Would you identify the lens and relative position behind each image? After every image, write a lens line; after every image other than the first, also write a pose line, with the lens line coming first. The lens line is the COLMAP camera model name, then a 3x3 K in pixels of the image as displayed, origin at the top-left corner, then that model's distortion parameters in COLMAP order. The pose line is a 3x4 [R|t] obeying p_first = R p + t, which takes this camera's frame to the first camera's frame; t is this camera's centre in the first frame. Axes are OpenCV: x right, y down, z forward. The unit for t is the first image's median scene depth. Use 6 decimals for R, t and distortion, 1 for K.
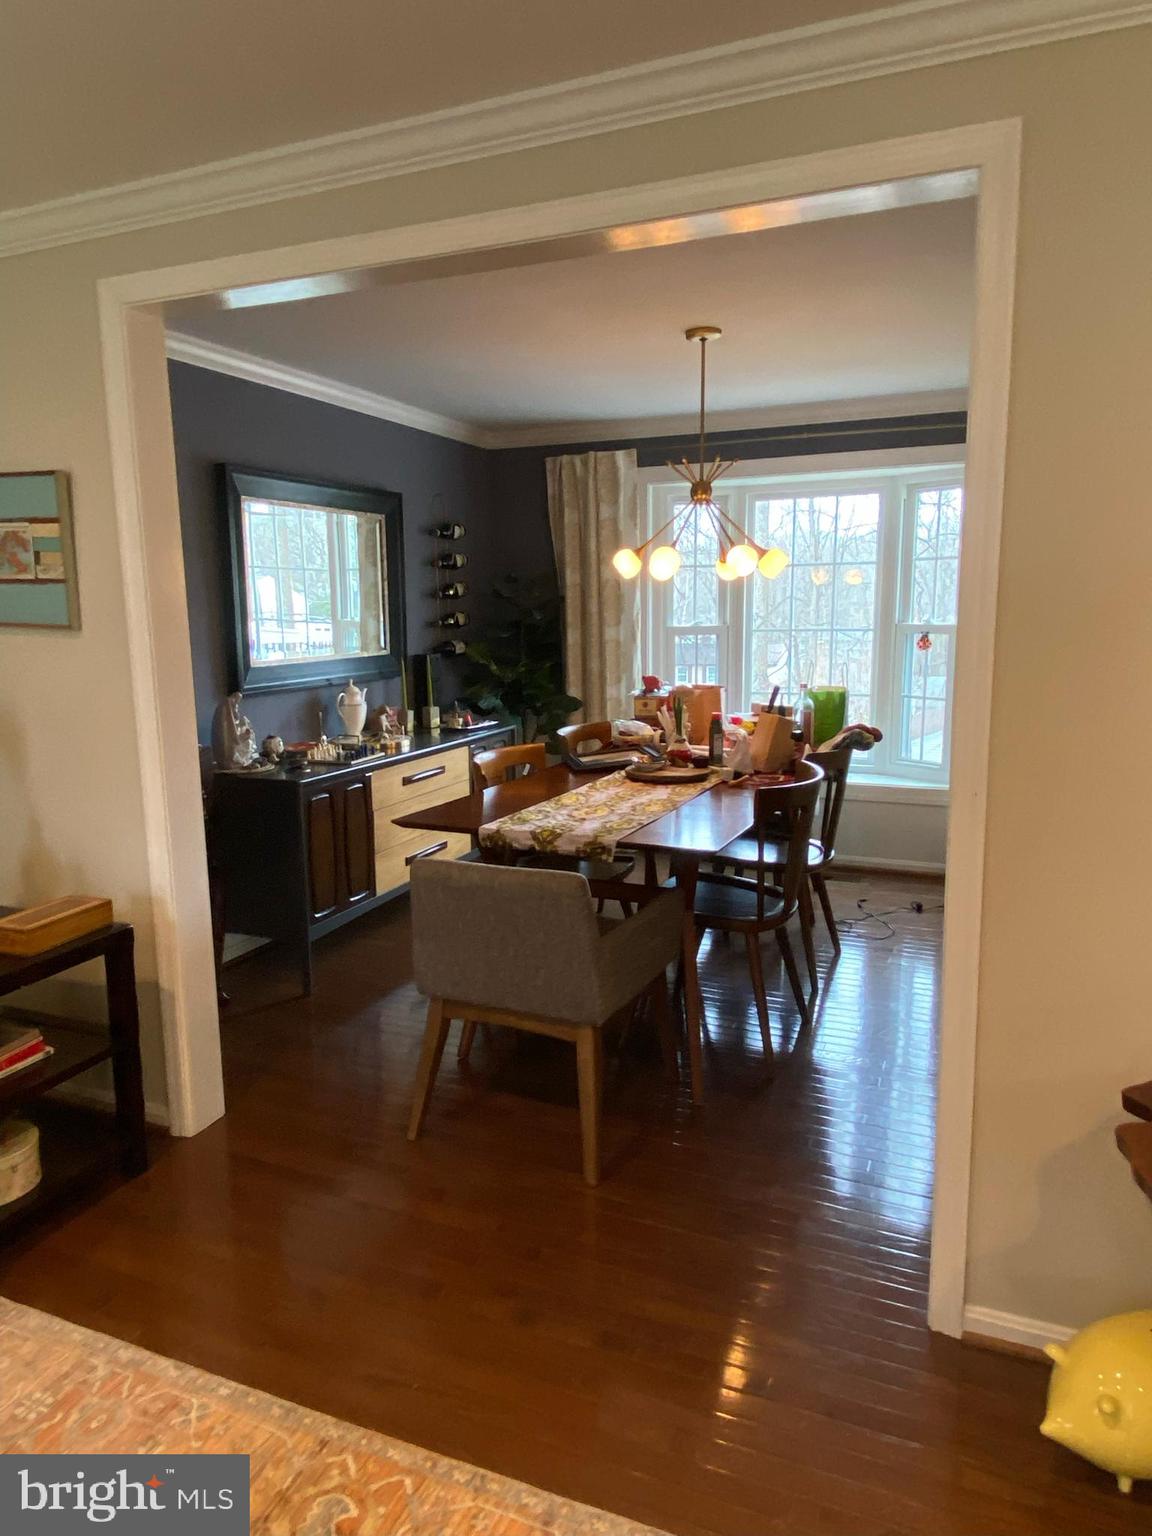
lens RADIAL K [[992.6, 0, 572.4], [0, 992.6, 757.8], [0, 0, 1]] dist [0.002702, -0.001733]
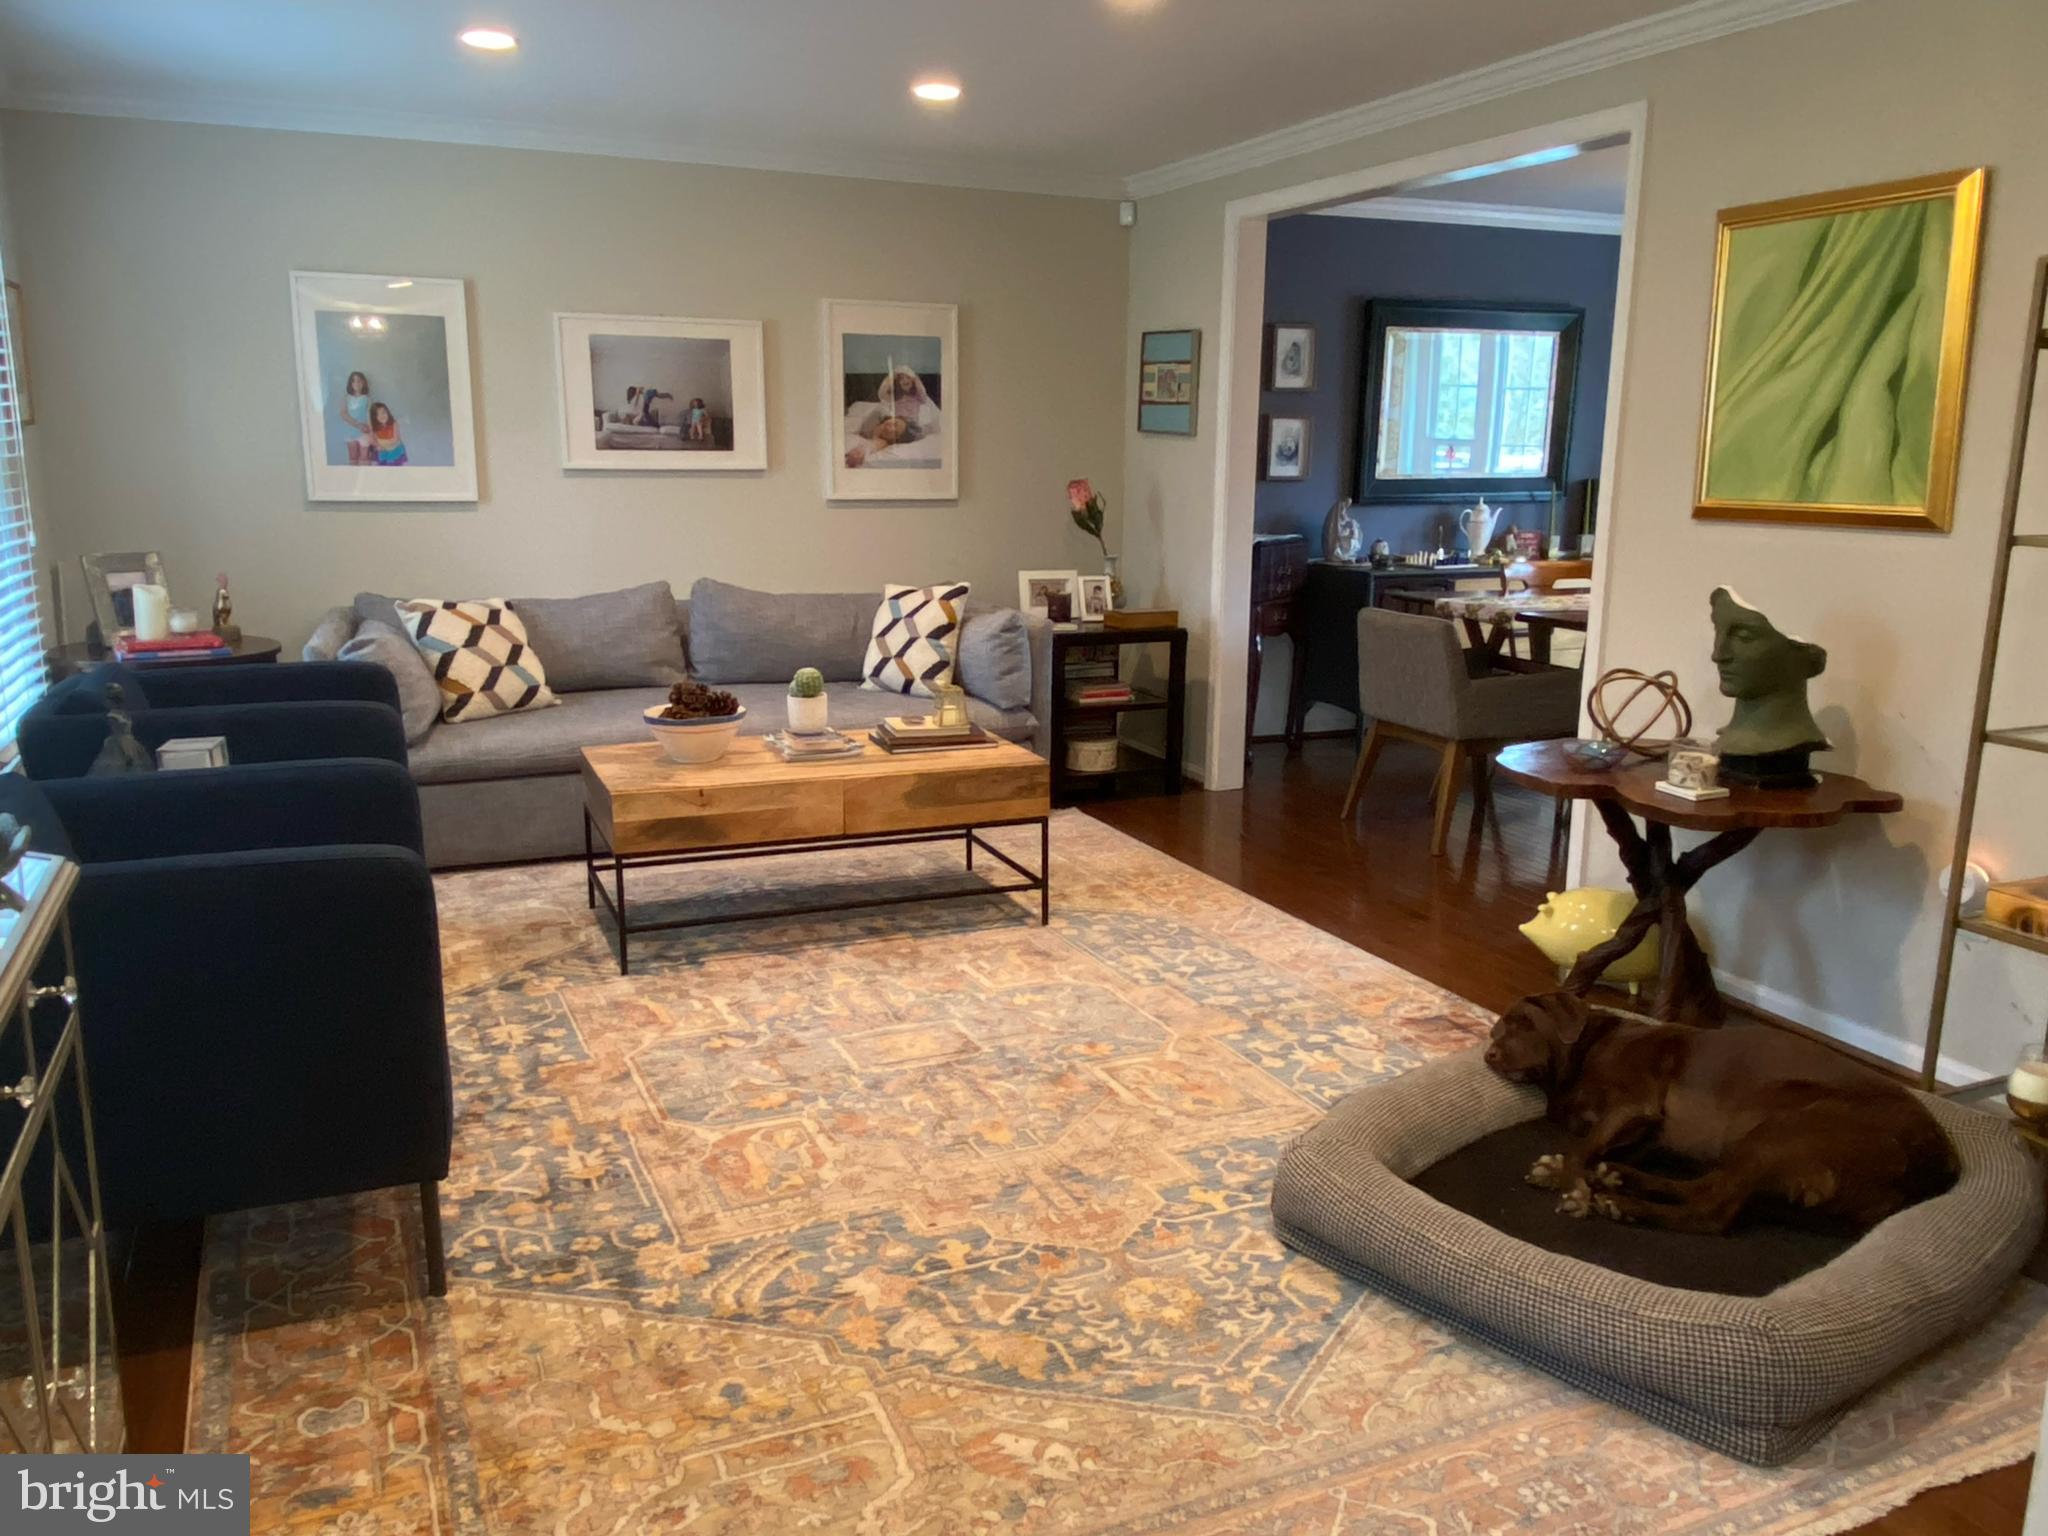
lens RADIAL K [[1577.2, 0, 1024.0], [0, 1577.2, 768.0], [0, 0, 1]] dist [-0.003994, -0.003733]
pose [[0.742967, 0.166765, -0.648220, 0.898606], [-0.124422, 0.985995, 0.111054, 0.126437], [0.657662, -0.001857, 0.753311, -0.918536]]
